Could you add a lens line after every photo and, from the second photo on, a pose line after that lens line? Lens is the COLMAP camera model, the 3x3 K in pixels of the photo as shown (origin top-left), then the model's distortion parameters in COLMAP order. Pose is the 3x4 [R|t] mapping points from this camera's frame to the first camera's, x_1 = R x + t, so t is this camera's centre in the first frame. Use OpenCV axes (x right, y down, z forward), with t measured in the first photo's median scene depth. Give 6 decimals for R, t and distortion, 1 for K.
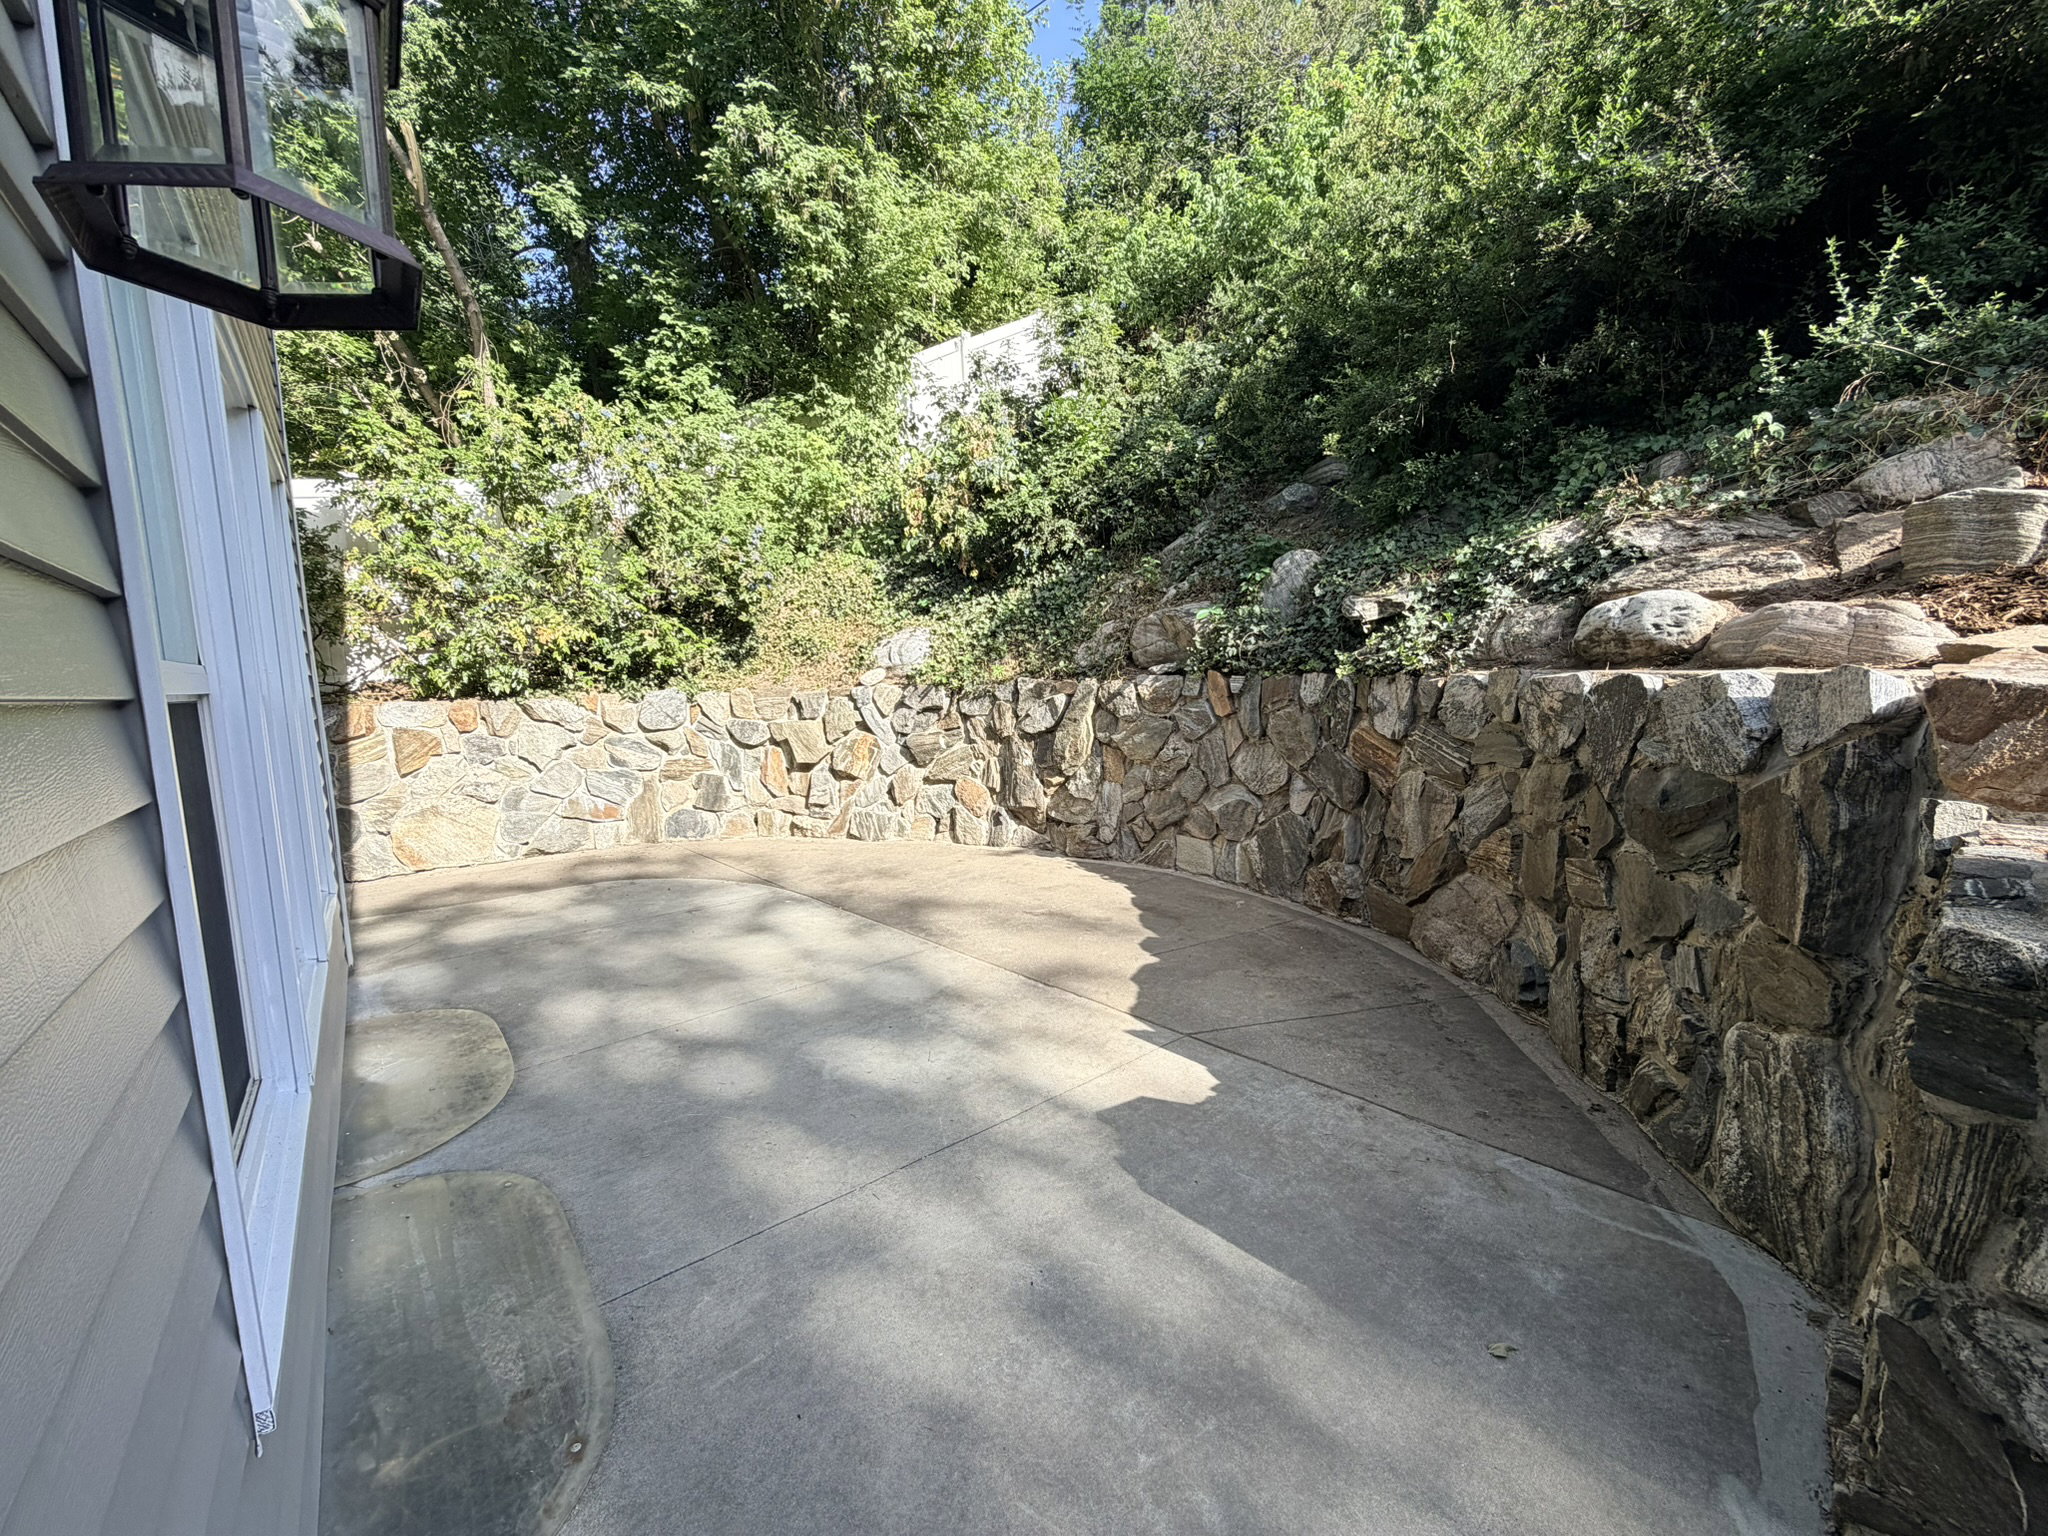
lens RADIAL K [[814.9, 0, 1022.3], [0, 814.9, 763.9], [0, 0, 1]] dist [0.002416, 0.000022]
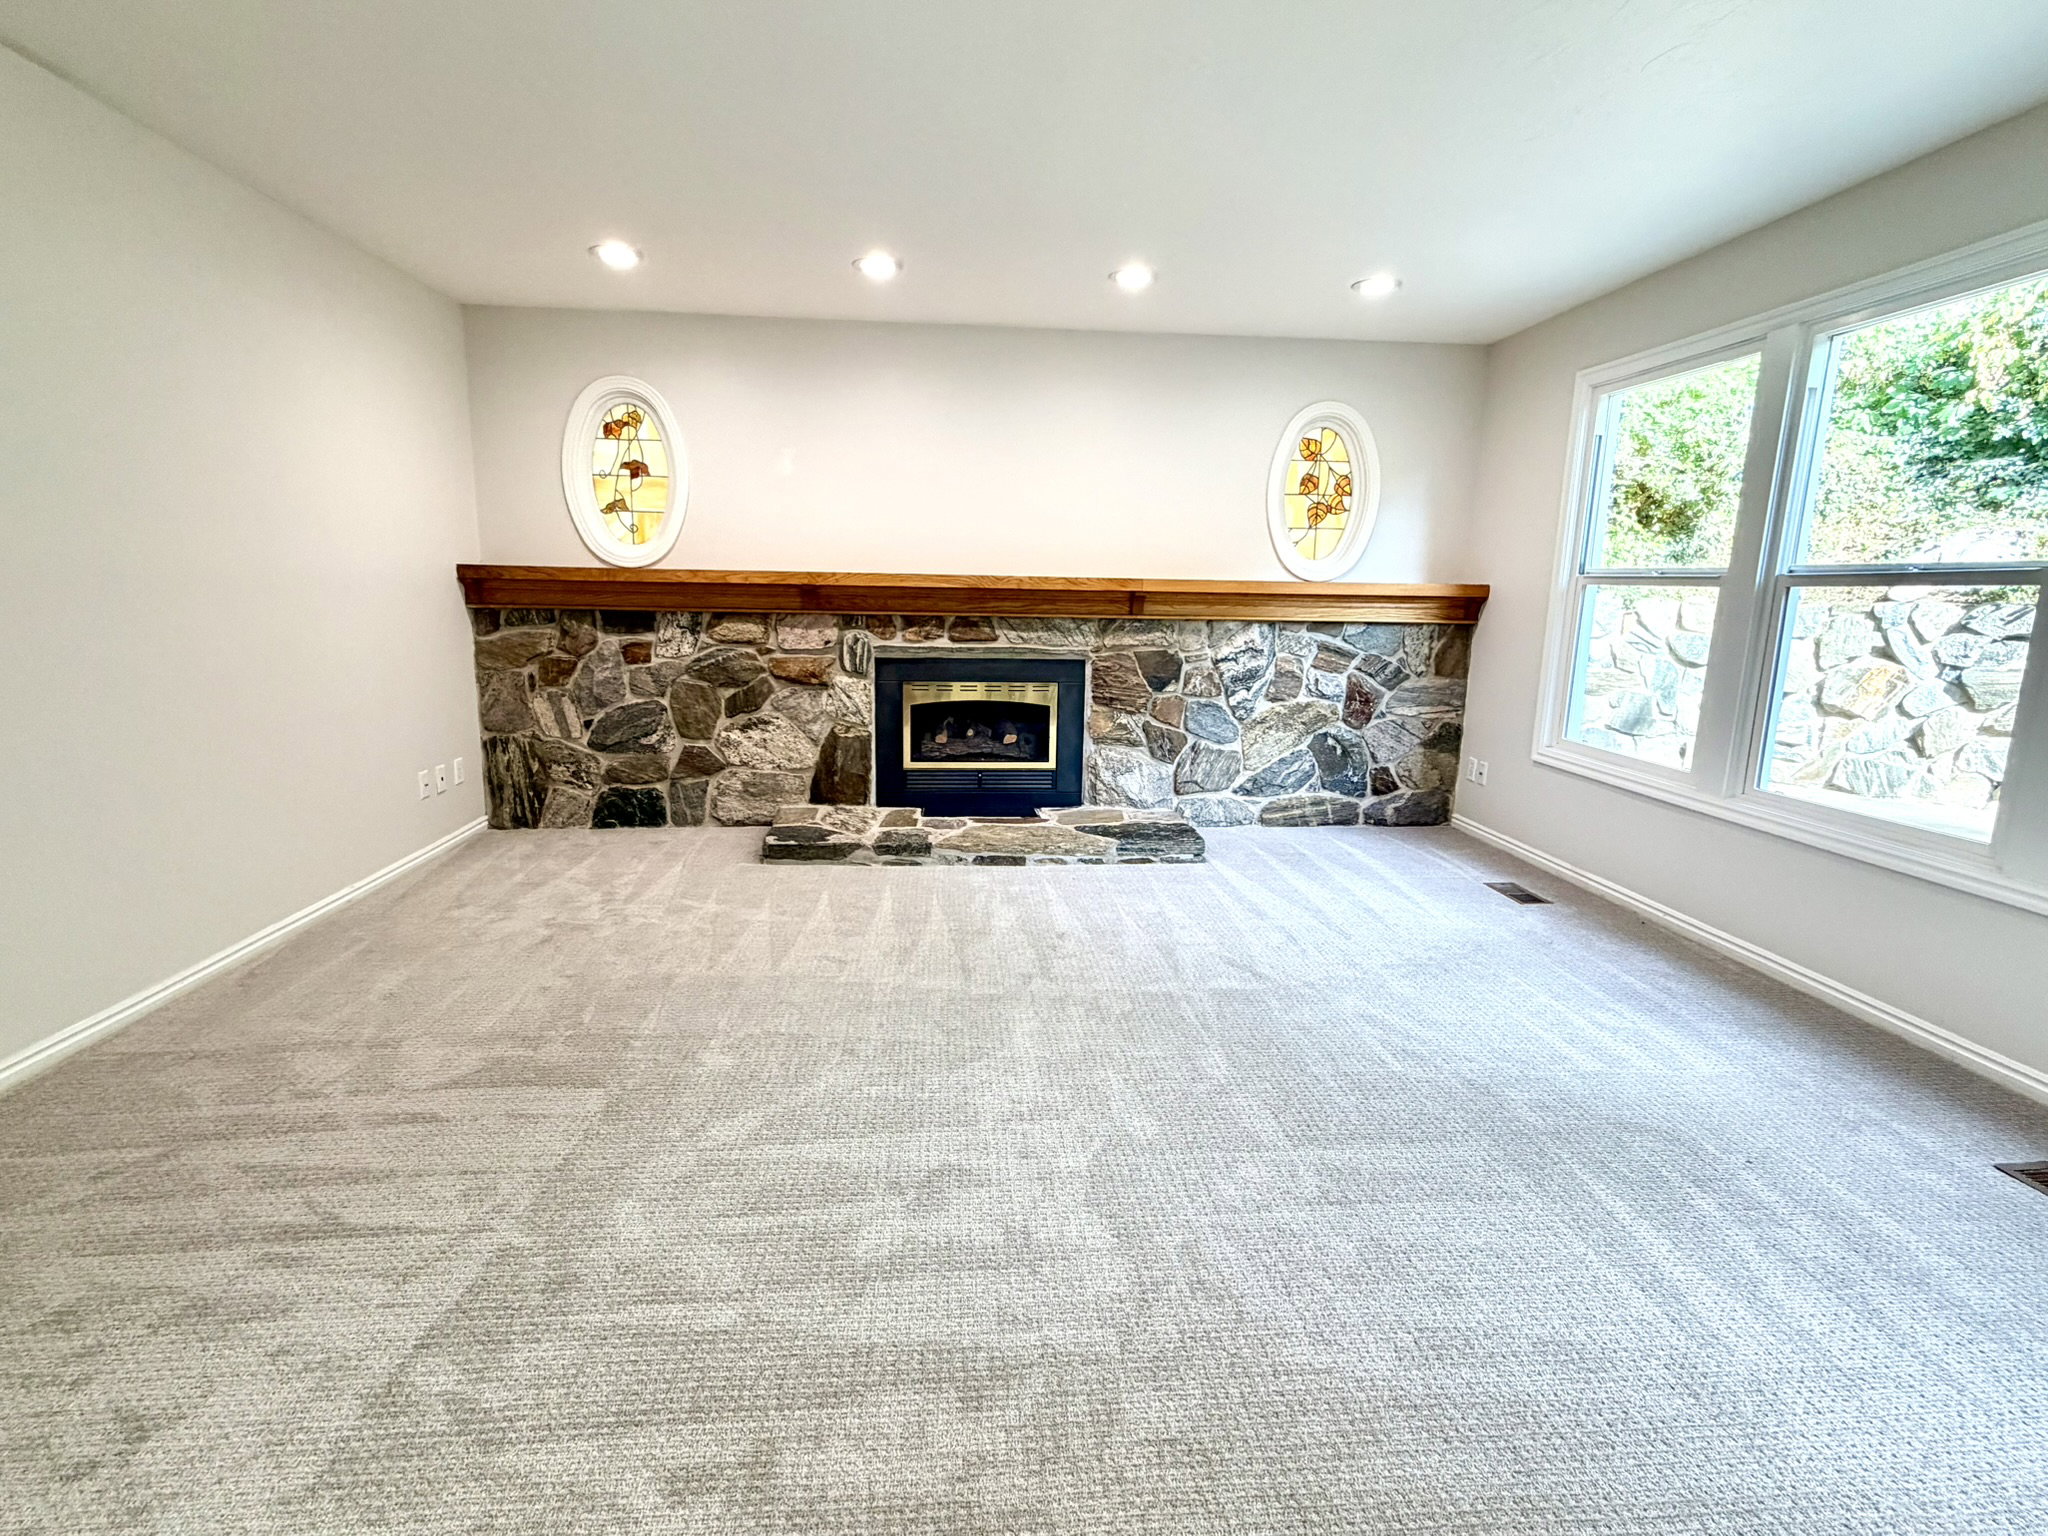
lens RADIAL K [[979.9, 0, 1022.0], [0, 979.9, 774.9], [0, 0, 1]] dist [0.000219, 0.000634]
pose [[0.826583, 0.151954, -0.541913, -0.352111], [-0.104294, 0.987542, 0.117829, 0.046462], [0.553067, -0.040878, 0.832134, -0.267479]]
